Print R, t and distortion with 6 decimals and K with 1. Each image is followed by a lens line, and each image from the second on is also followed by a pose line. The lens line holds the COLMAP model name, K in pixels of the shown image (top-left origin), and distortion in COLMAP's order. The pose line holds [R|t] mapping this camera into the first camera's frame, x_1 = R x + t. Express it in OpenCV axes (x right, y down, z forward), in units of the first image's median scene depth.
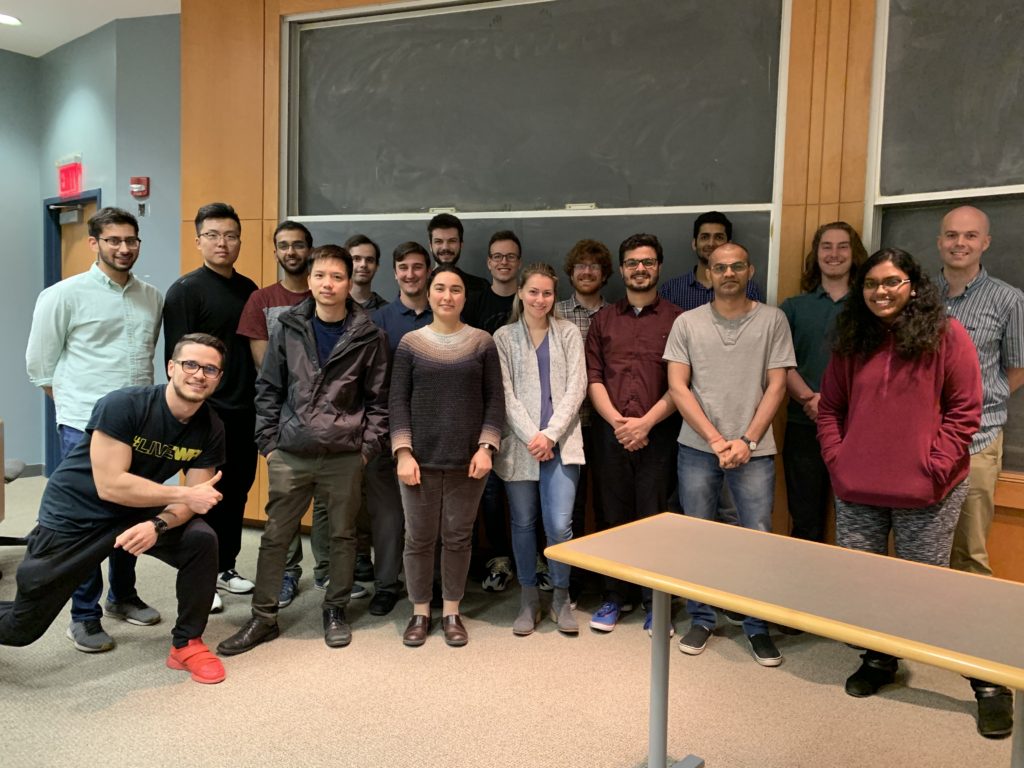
lens RADIAL K [[787.0, 0, 511.3], [0, 787.0, 378.2], [0, 0, 1]] dist [-0.005259, 0.003164]
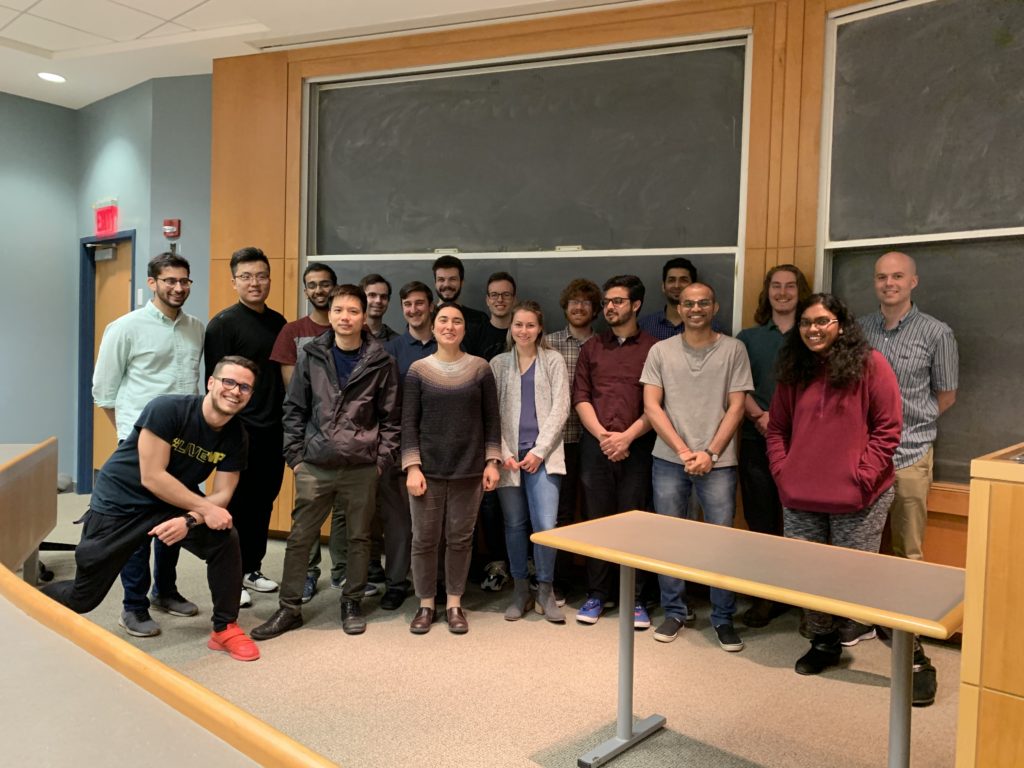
lens RADIAL K [[787.8, 0, 512.0], [0, 787.8, 384.0], [0, 0, 1]] dist [-0.005858, 0.000320]
pose [[1.000000, 0.000504, -0.000143, 0.008070], [-0.000508, 0.999626, -0.027344, 0.007861], [0.000130, 0.027344, 0.999626, -0.146322]]
